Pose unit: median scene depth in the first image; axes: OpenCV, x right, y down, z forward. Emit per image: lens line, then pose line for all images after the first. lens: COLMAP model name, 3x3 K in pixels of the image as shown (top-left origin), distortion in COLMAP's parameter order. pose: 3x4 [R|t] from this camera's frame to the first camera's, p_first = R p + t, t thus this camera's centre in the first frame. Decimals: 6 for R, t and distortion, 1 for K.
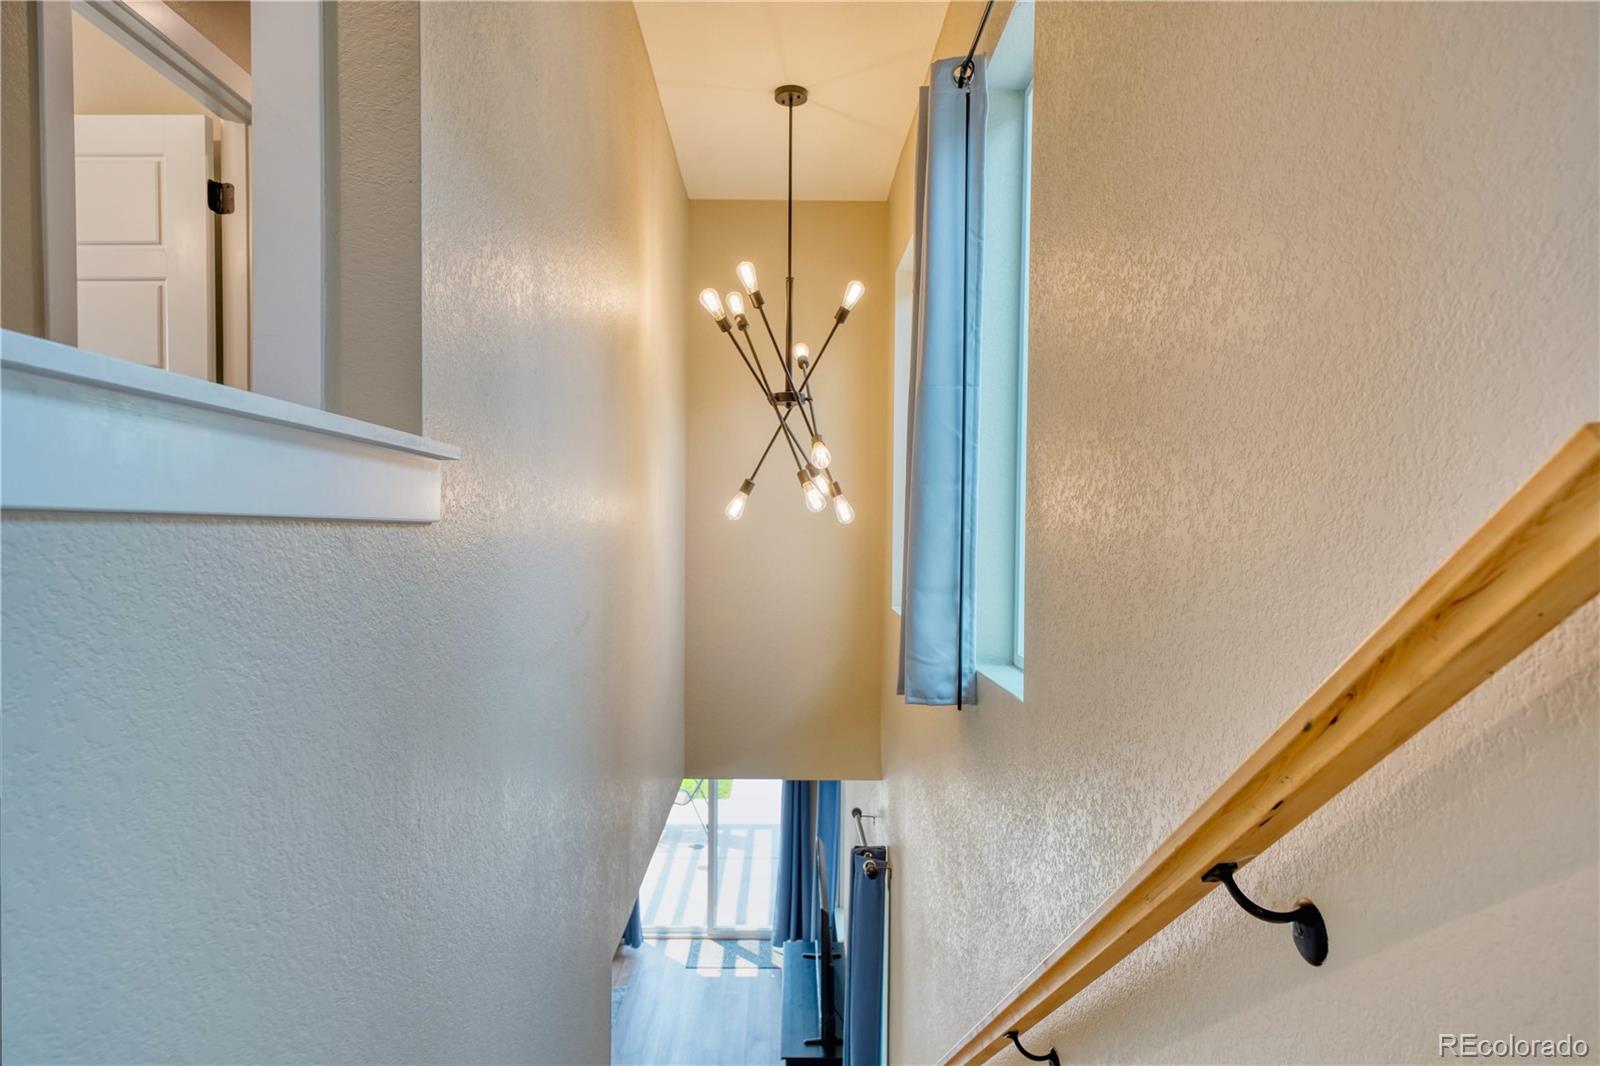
lens RADIAL K [[964.3, 0, 799.2], [0, 964.3, 529.4], [0, 0, 1]] dist [0.024686, 0.001757]
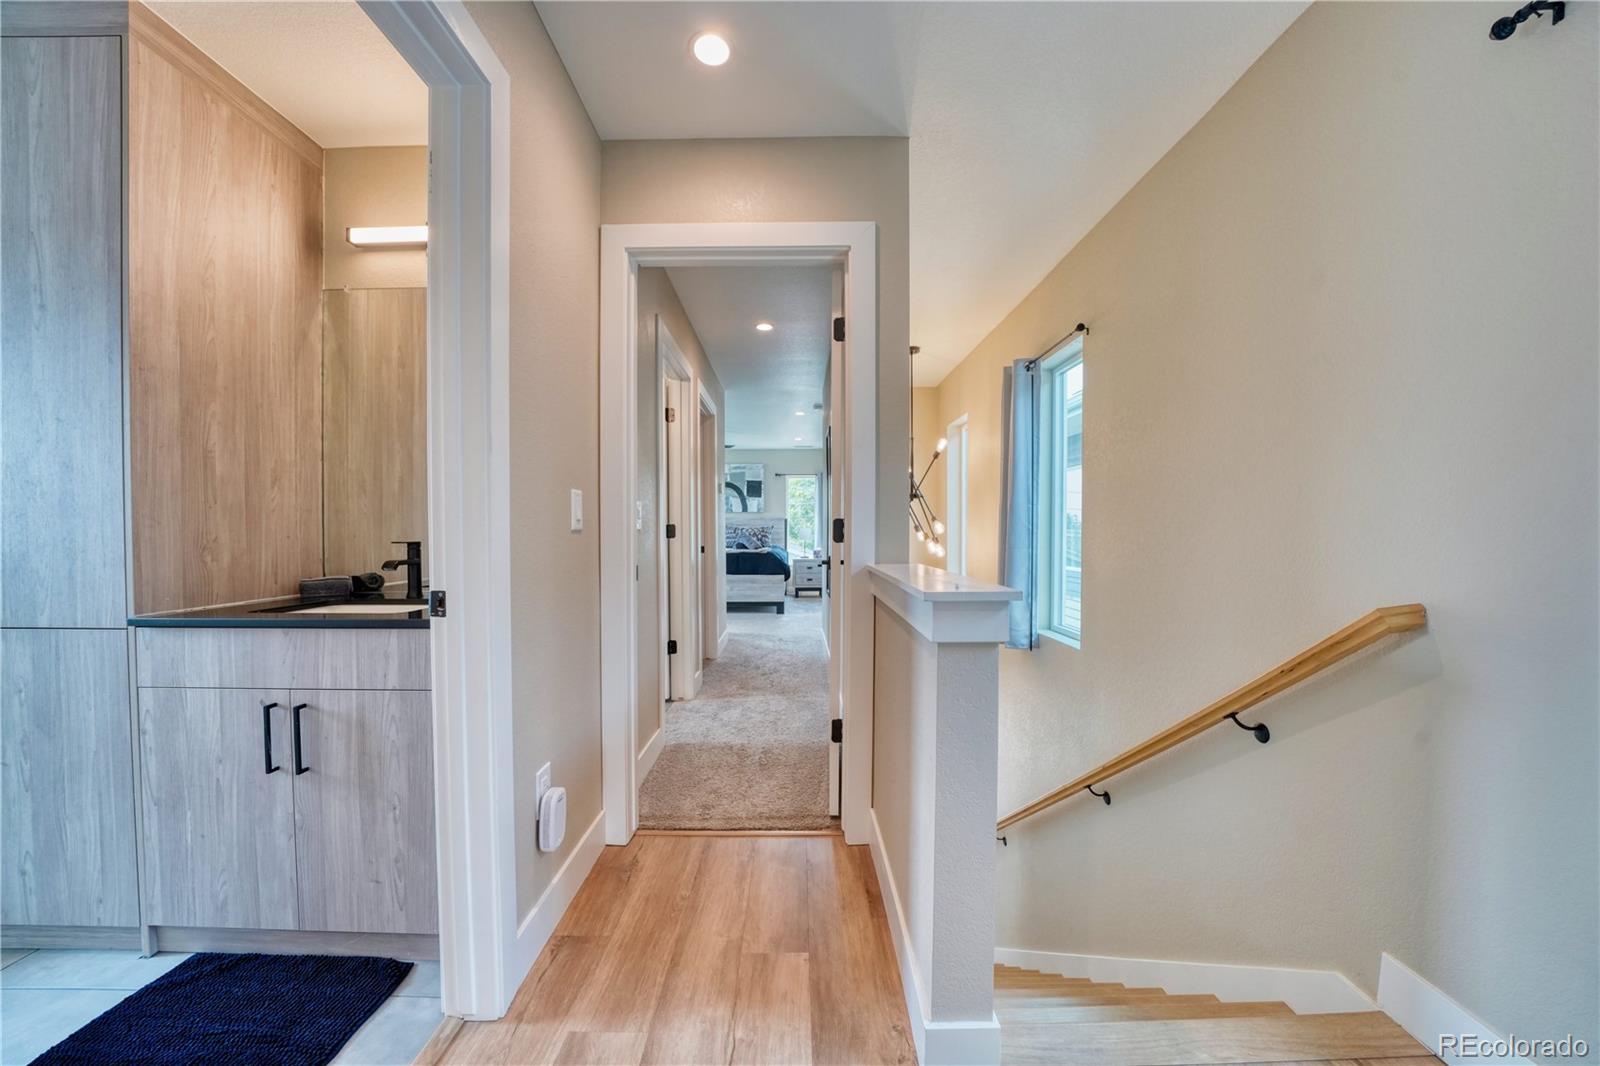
lens RADIAL K [[566.8, 0, 801.4], [0, 566.8, 536.0], [0, 0, 1]] dist [-0.011721, -0.000025]
pose [[0.999905, -0.011215, -0.008017, -0.350289], [0.011281, 0.999901, 0.008358, -0.095098], [0.007922, -0.008448, 0.999933, -0.306051]]
